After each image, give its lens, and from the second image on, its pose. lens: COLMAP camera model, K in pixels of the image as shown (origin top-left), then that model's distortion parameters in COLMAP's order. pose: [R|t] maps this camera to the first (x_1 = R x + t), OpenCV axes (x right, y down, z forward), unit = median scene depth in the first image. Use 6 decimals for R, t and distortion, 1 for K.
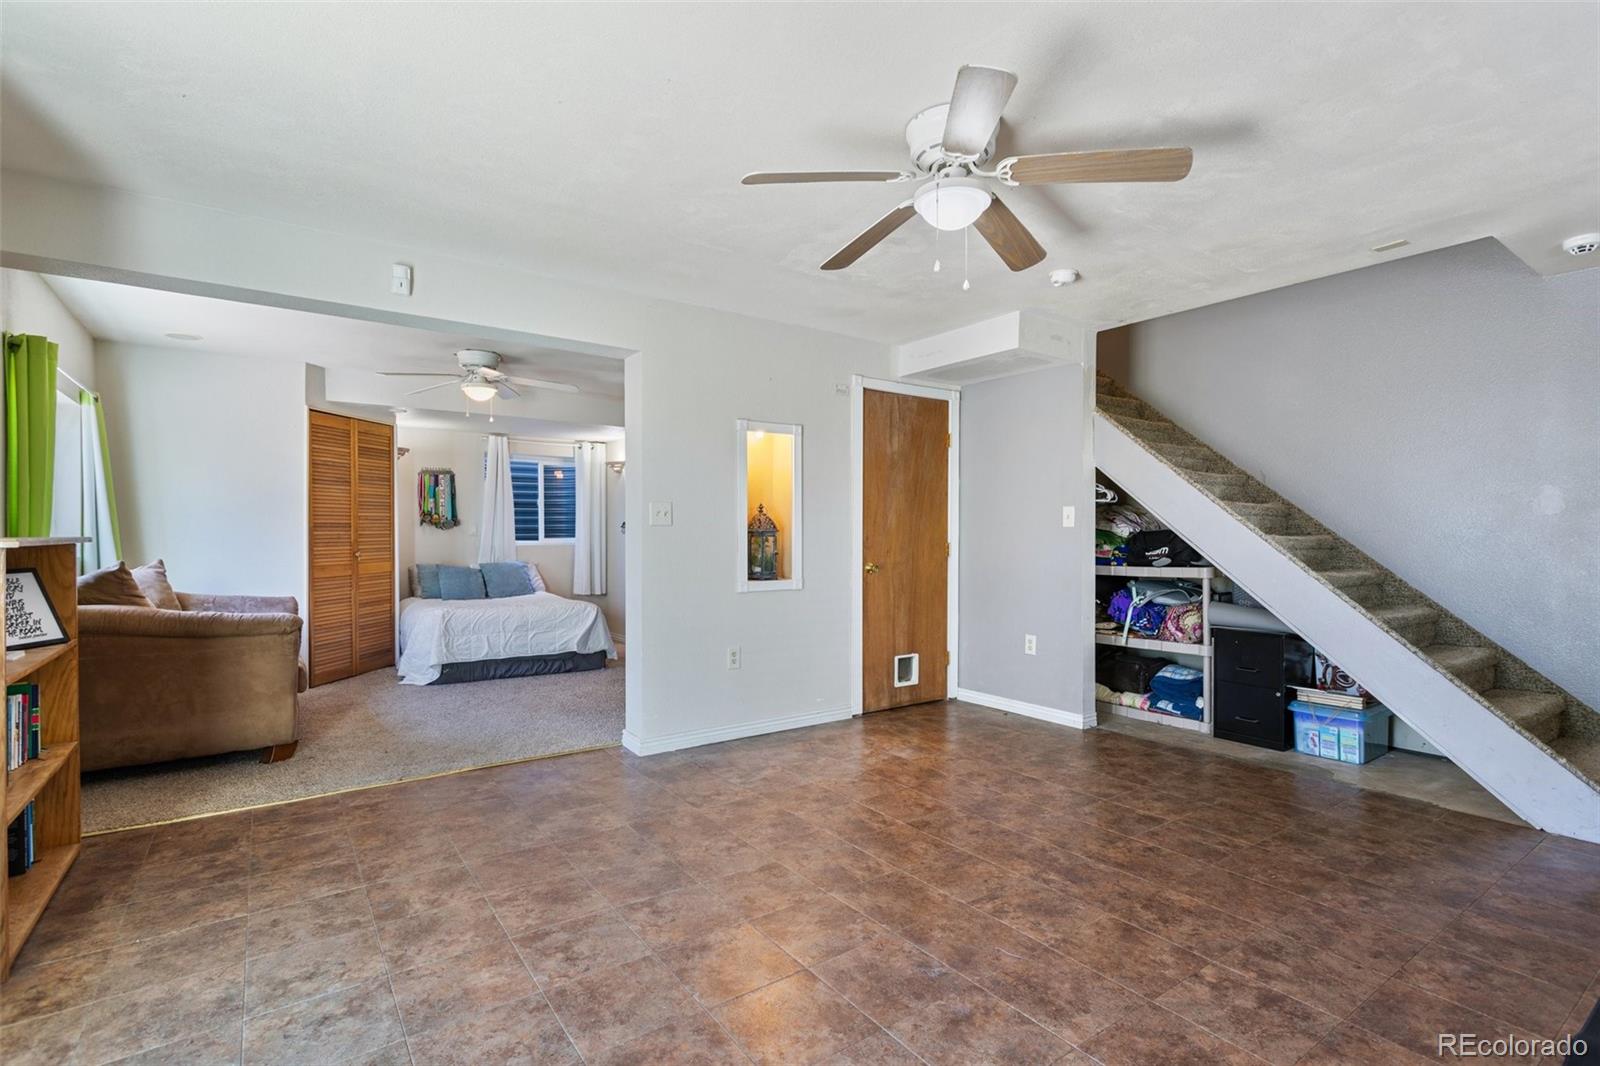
lens RADIAL K [[756.1, 0, 796.6], [0, 756.1, 524.6], [0, 0, 1]] dist [0.002989, 0.000513]
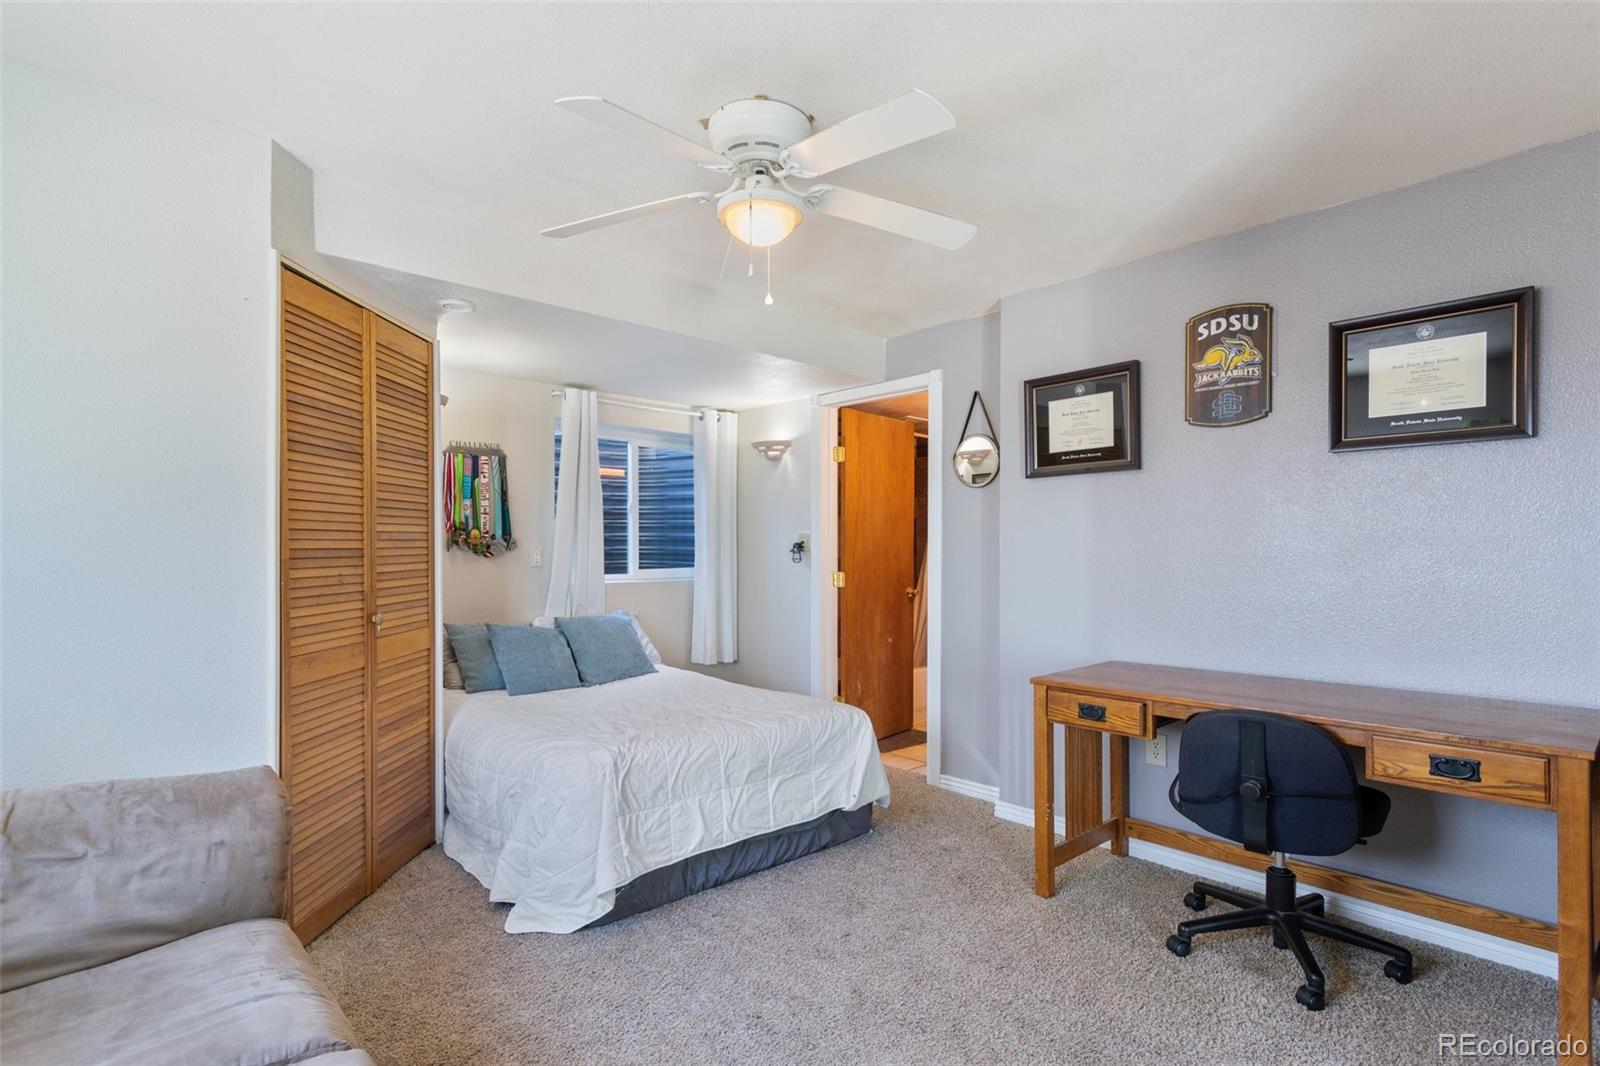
lens RADIAL K [[784.7, 0, 803.5], [0, 784.7, 540.5], [0, 0, 1]] dist [0.013892, 0.000430]
pose [[0.990707, 0.001290, 0.136005, -0.335206], [-0.001328, 0.999999, 0.000189, -0.005878], [-0.136005, -0.000368, 0.990708, 0.431652]]
